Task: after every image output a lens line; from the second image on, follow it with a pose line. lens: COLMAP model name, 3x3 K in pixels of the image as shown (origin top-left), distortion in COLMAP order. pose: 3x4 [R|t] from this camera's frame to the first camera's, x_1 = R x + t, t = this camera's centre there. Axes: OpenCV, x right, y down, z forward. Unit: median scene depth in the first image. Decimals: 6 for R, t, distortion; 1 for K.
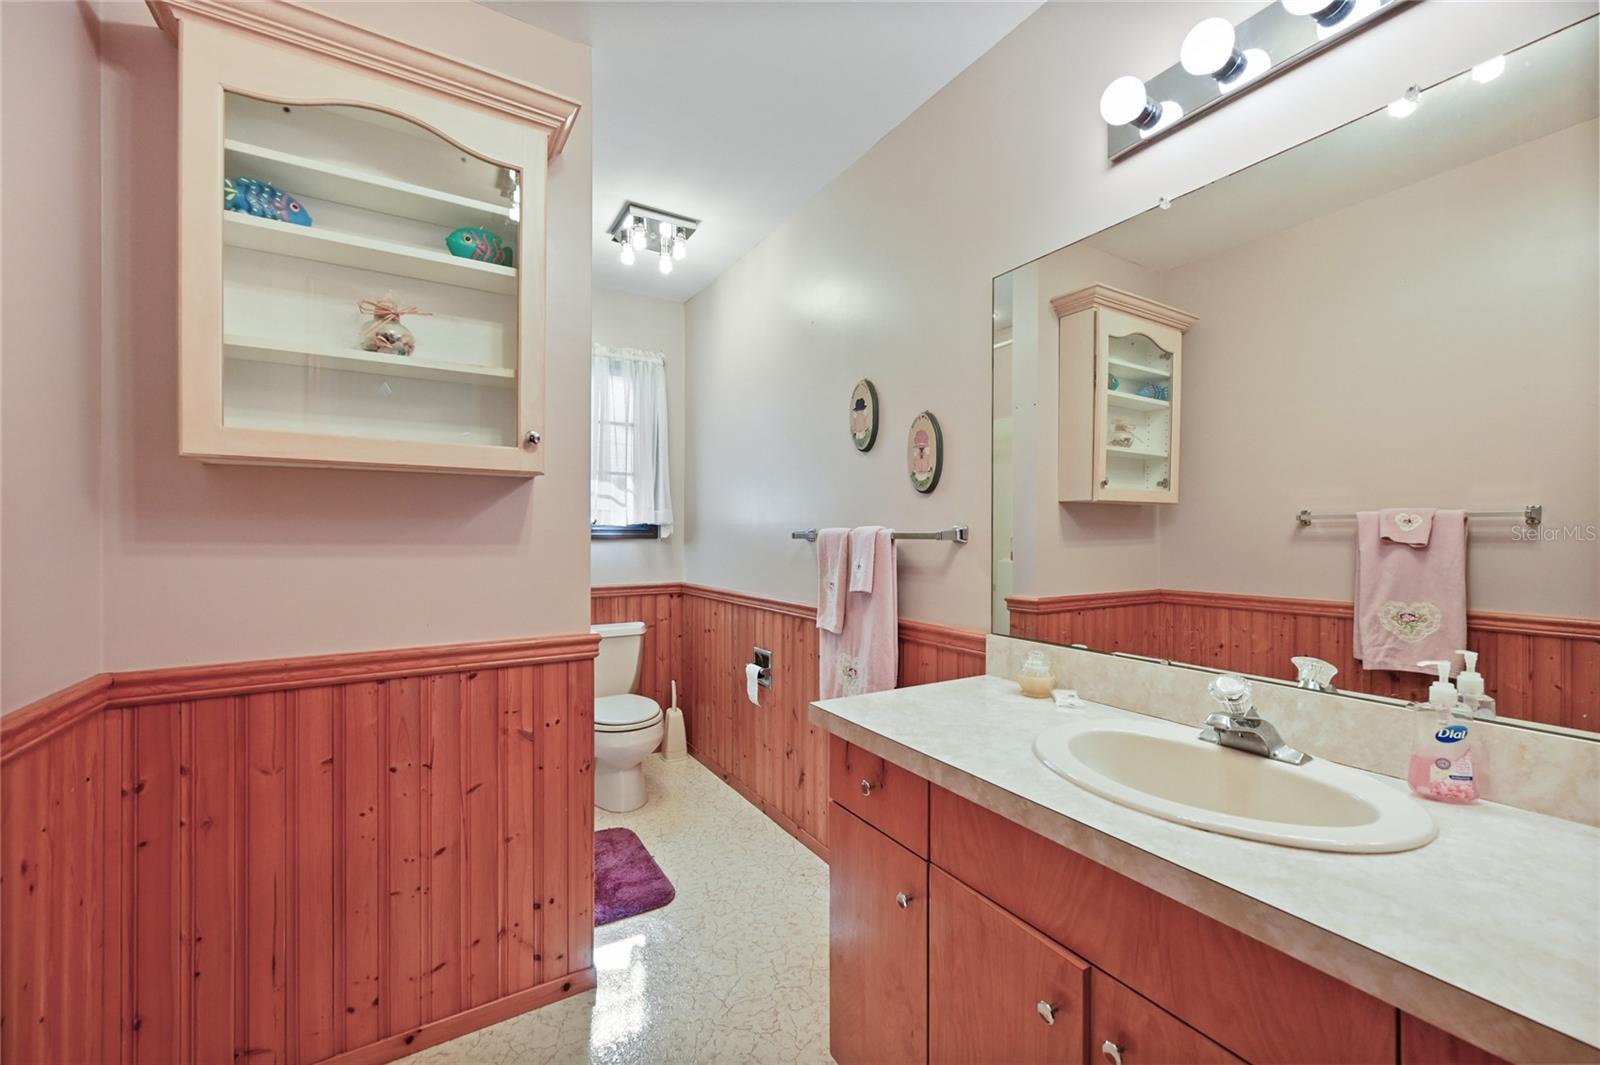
lens RADIAL K [[637.8, 0, 800.8], [0, 637.8, 538.5], [0, 0, 1]] dist [-0.001996, 0.000060]
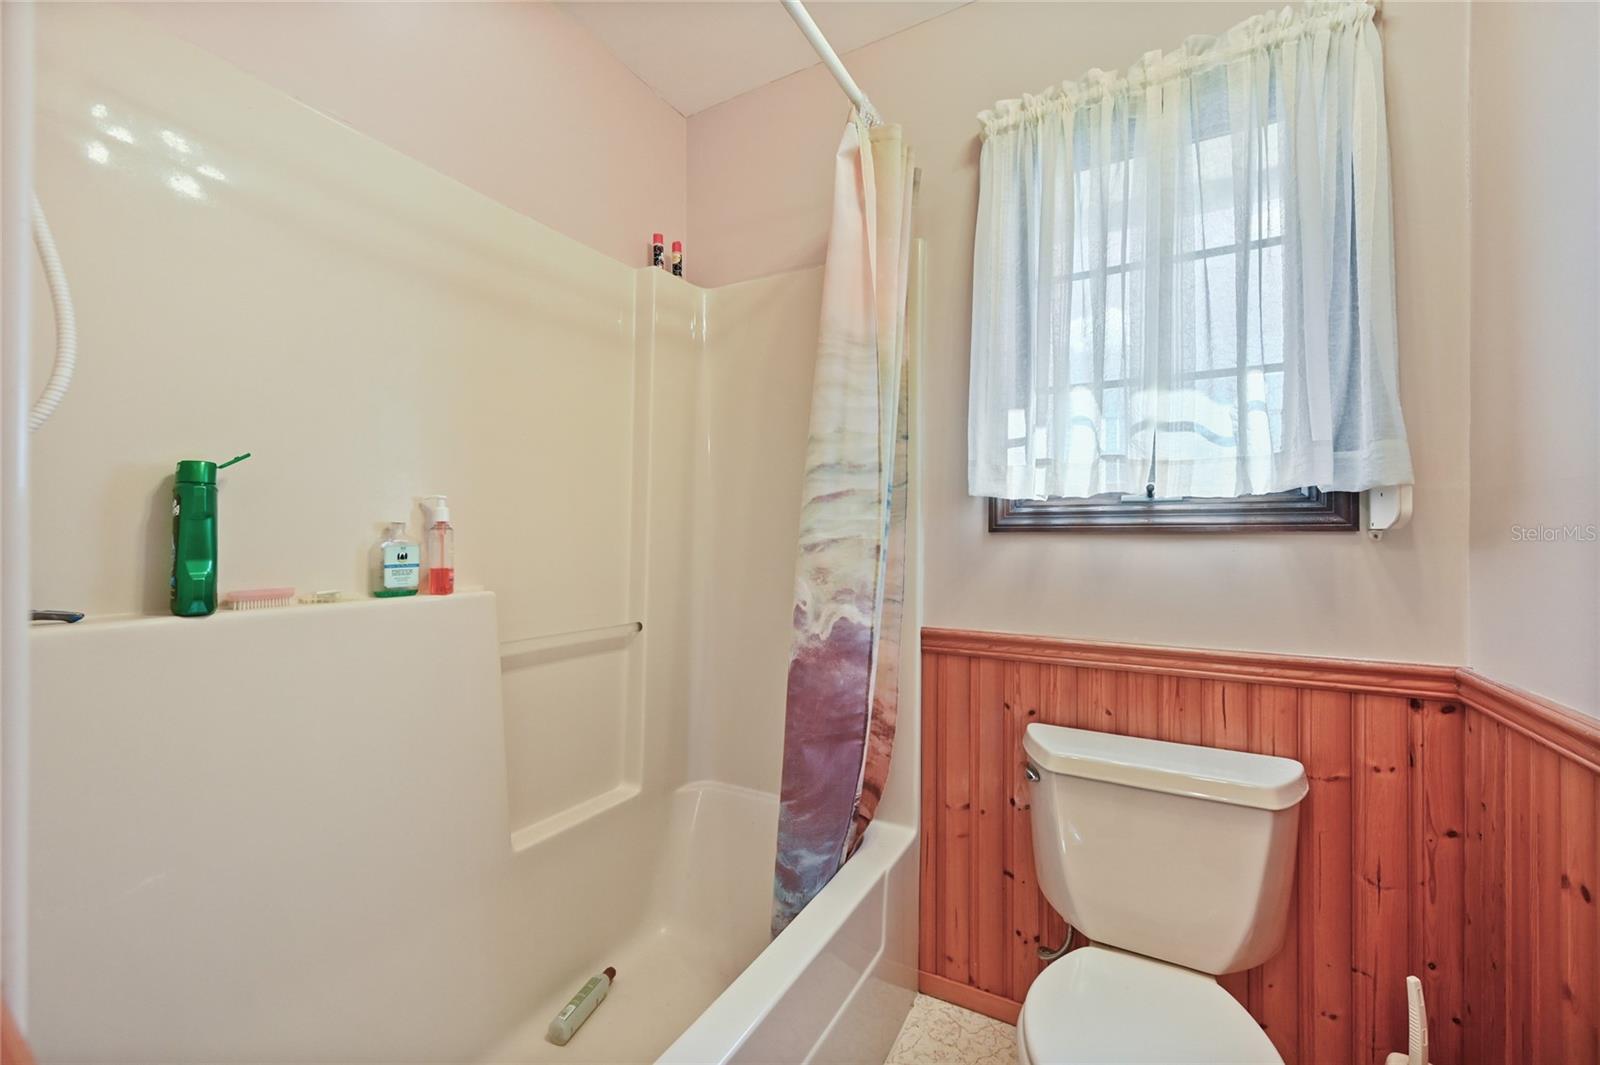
lens RADIAL K [[637.8, 0, 798.8], [0, 637.8, 533.8], [0, 0, 1]] dist [-0.001996, 0.000060]
pose [[0.493558, -0.003710, -0.869705, -0.074668], [0.003439, 0.999991, -0.002315, 0.001636], [0.869706, -0.001848, 0.493567, 0.570080]]
